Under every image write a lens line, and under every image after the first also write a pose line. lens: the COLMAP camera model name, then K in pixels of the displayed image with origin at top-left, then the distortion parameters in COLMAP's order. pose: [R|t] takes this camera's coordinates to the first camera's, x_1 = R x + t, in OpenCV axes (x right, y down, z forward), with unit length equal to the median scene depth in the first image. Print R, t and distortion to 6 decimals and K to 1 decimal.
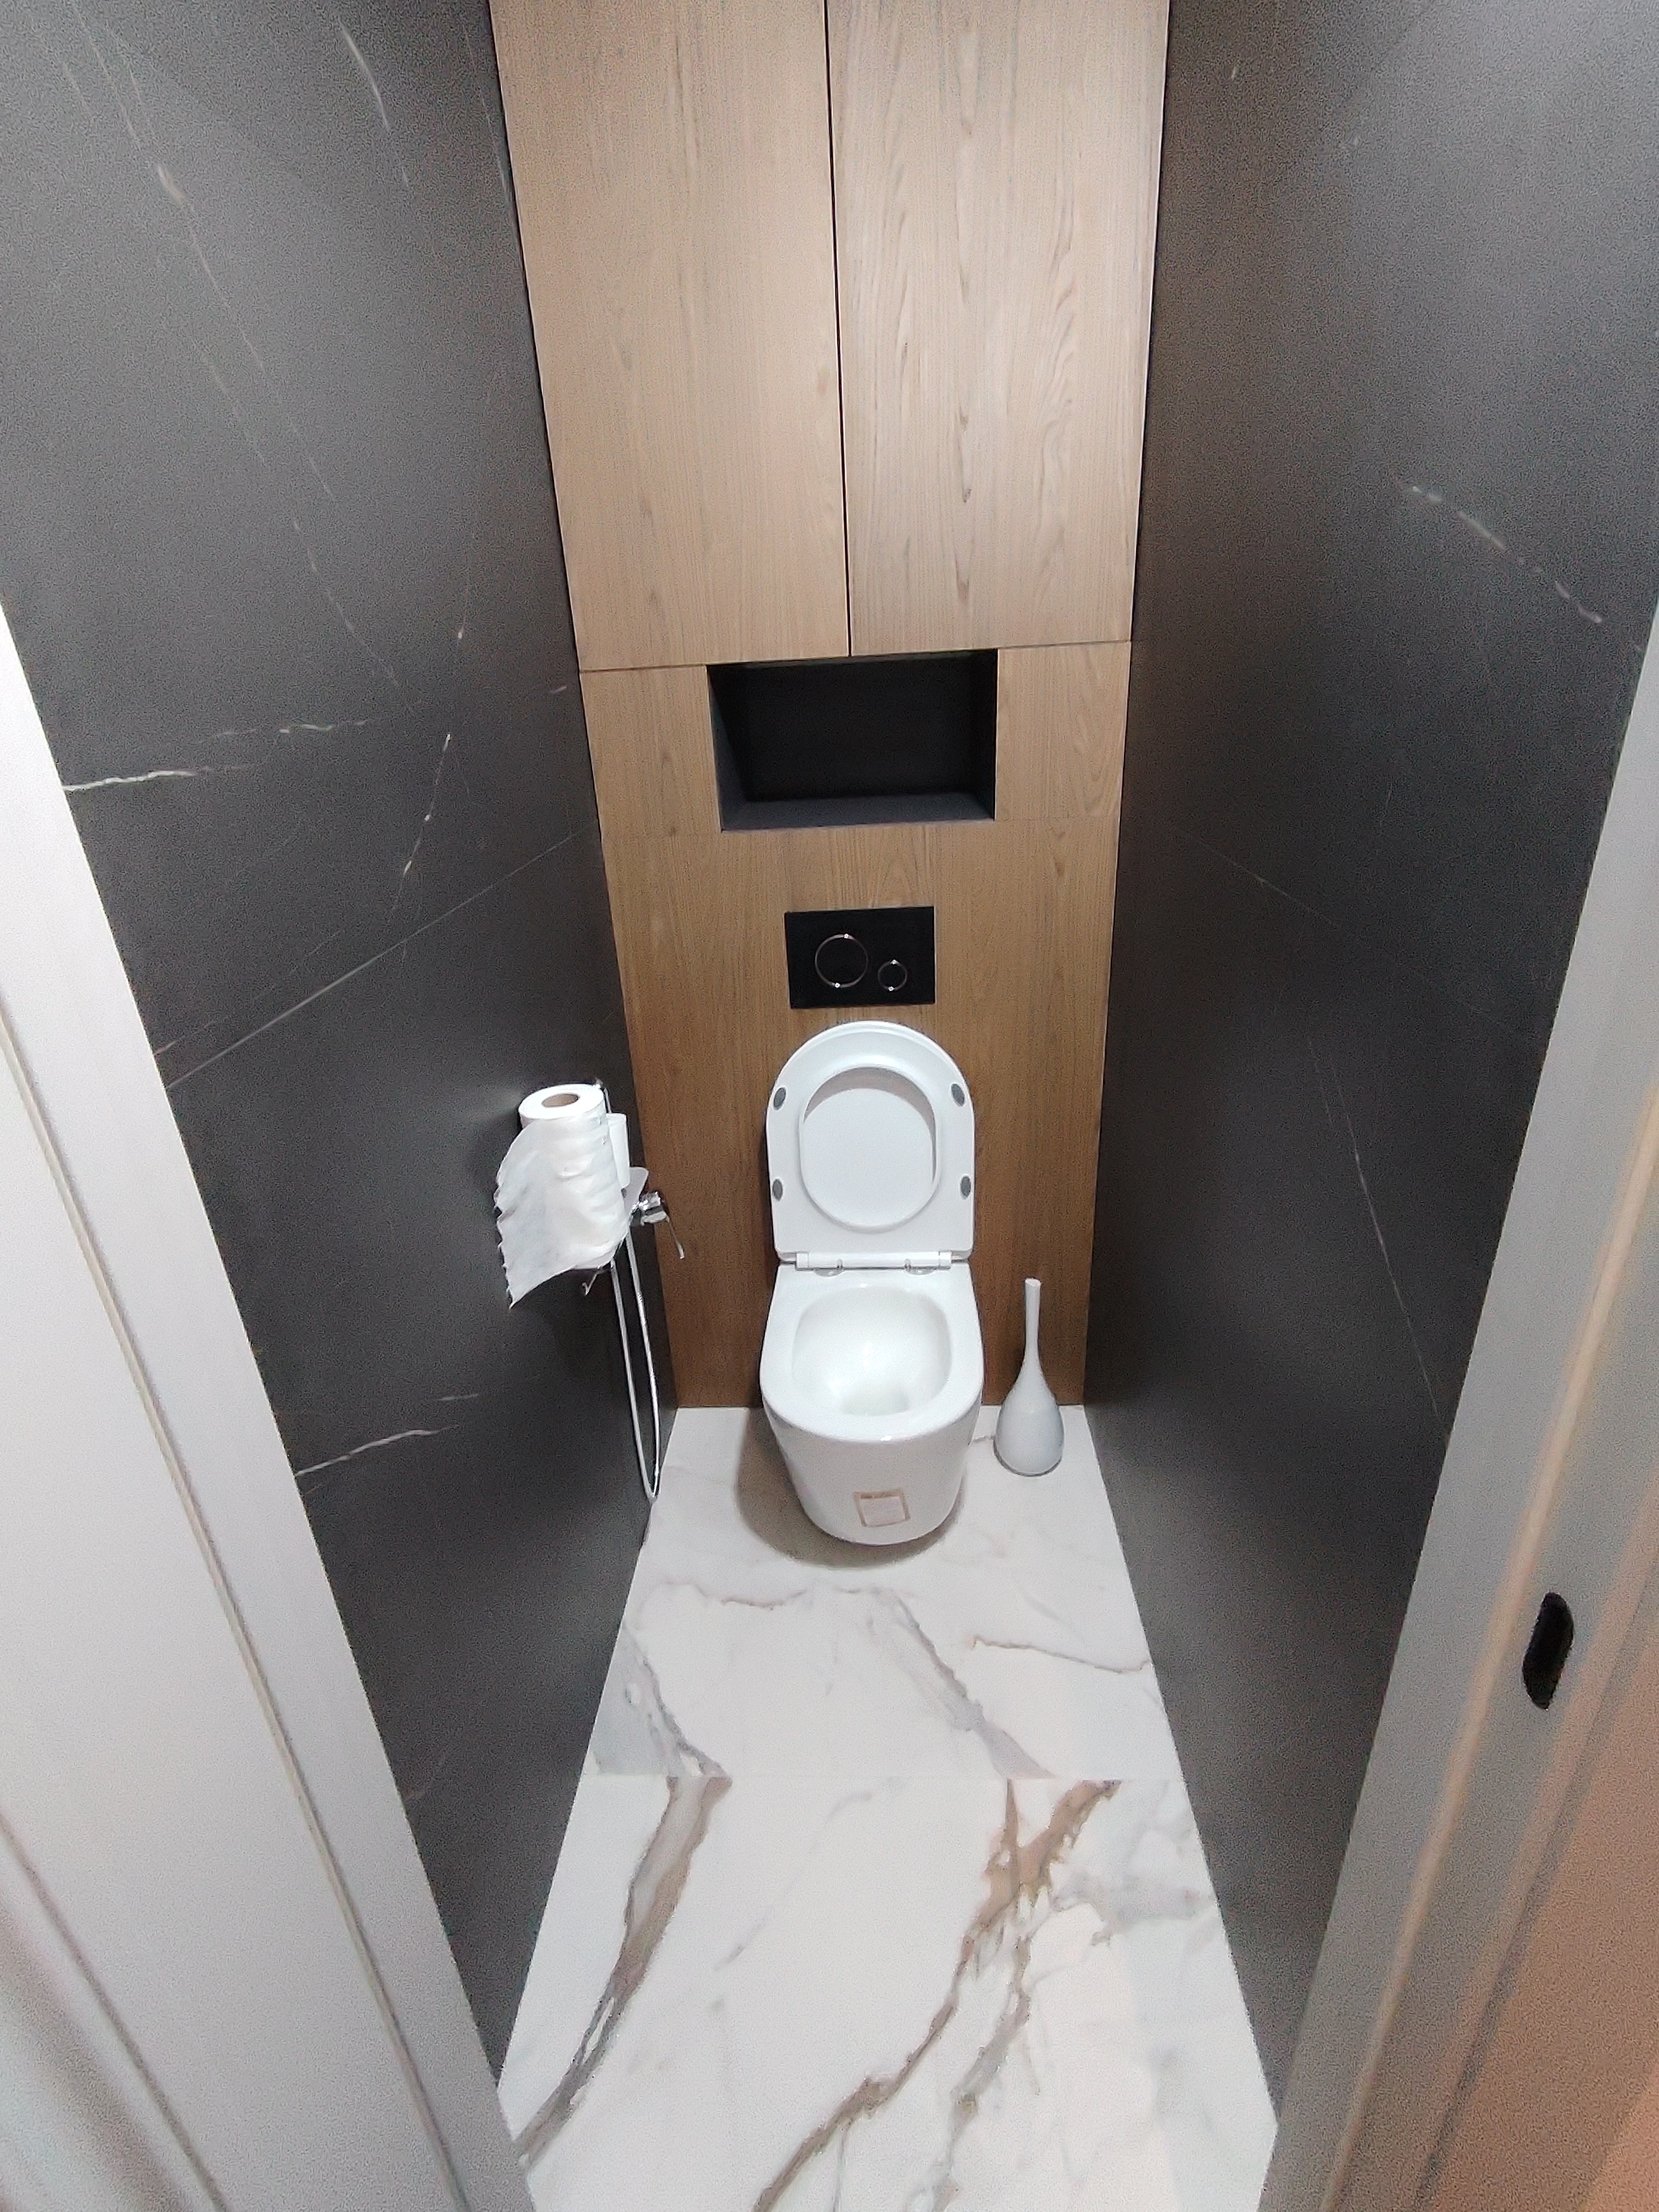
lens RADIAL K [[1034.7, 0, 835.4], [0, 1034.7, 1092.4], [0, 0, 1]] dist [0.013778, 0.003289]
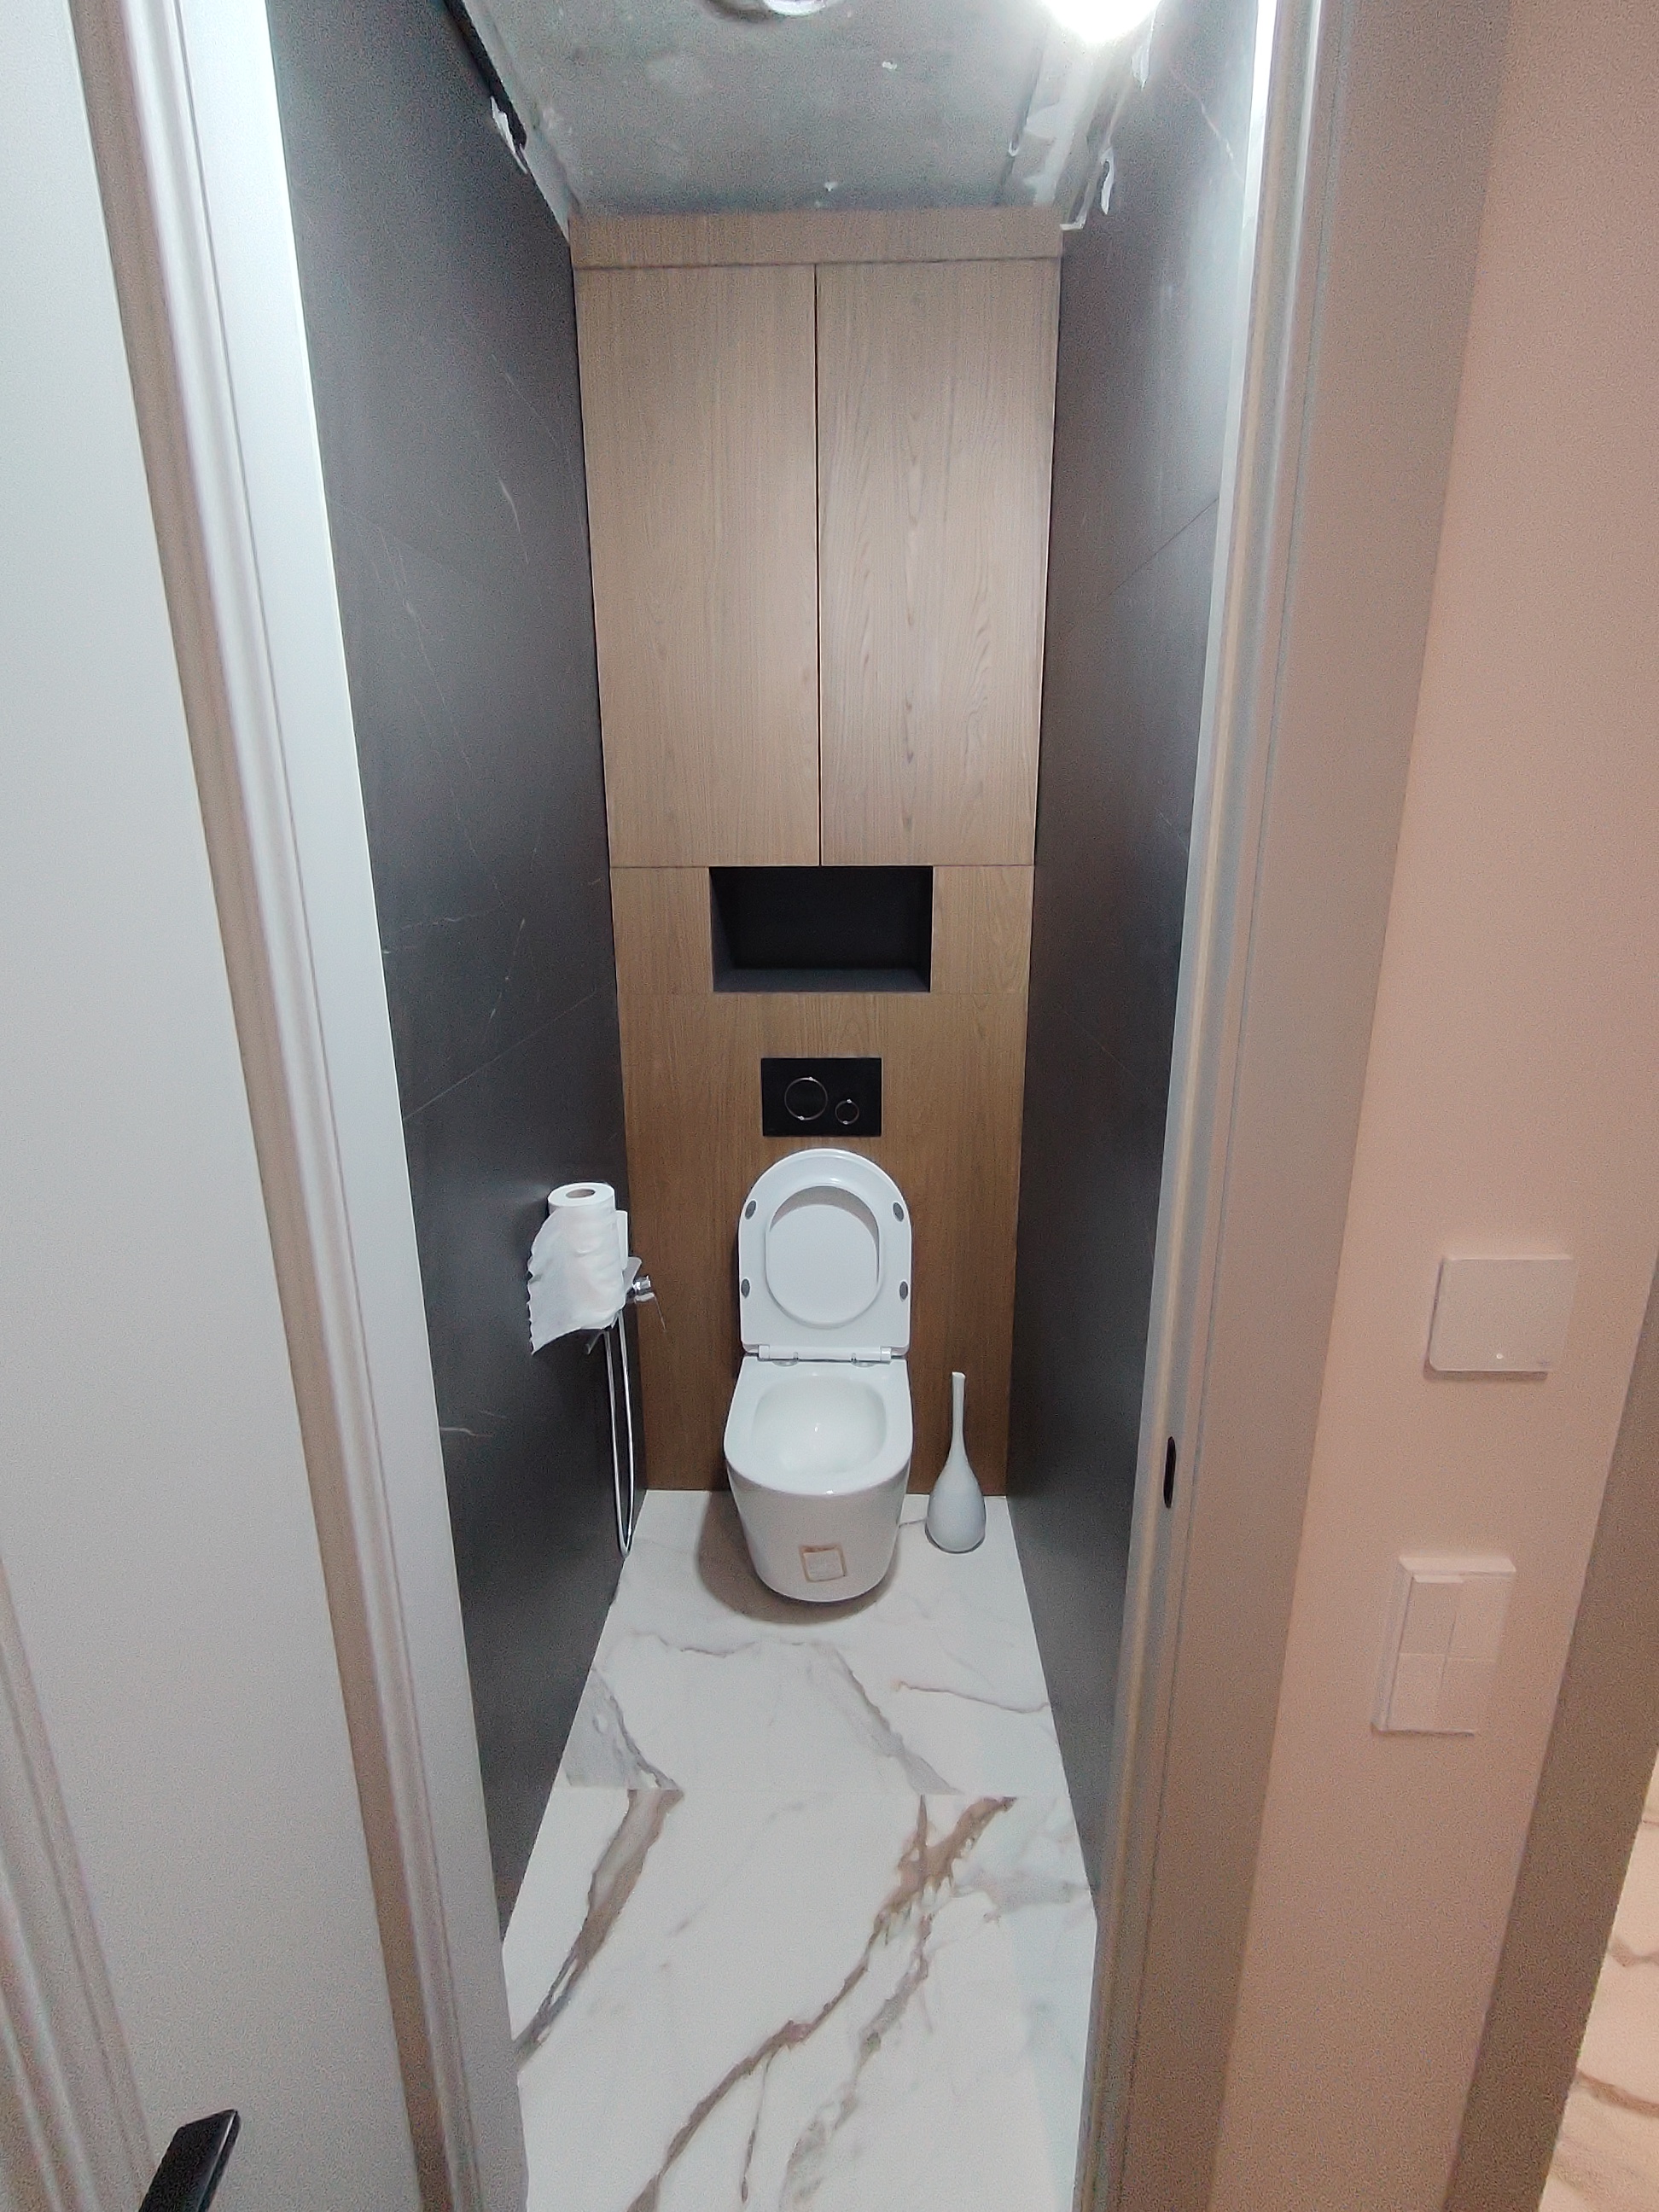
lens RADIAL K [[1034.7, 0, 841.8], [0, 1034.7, 1094.1], [0, 0, 1]] dist [0.013778, 0.003289]
pose [[0.998841, 0.036095, 0.031839, 0.010273], [-0.031057, 0.988712, -0.146575, 0.053010], [-0.036770, 0.145416, 0.988687, -0.248718]]
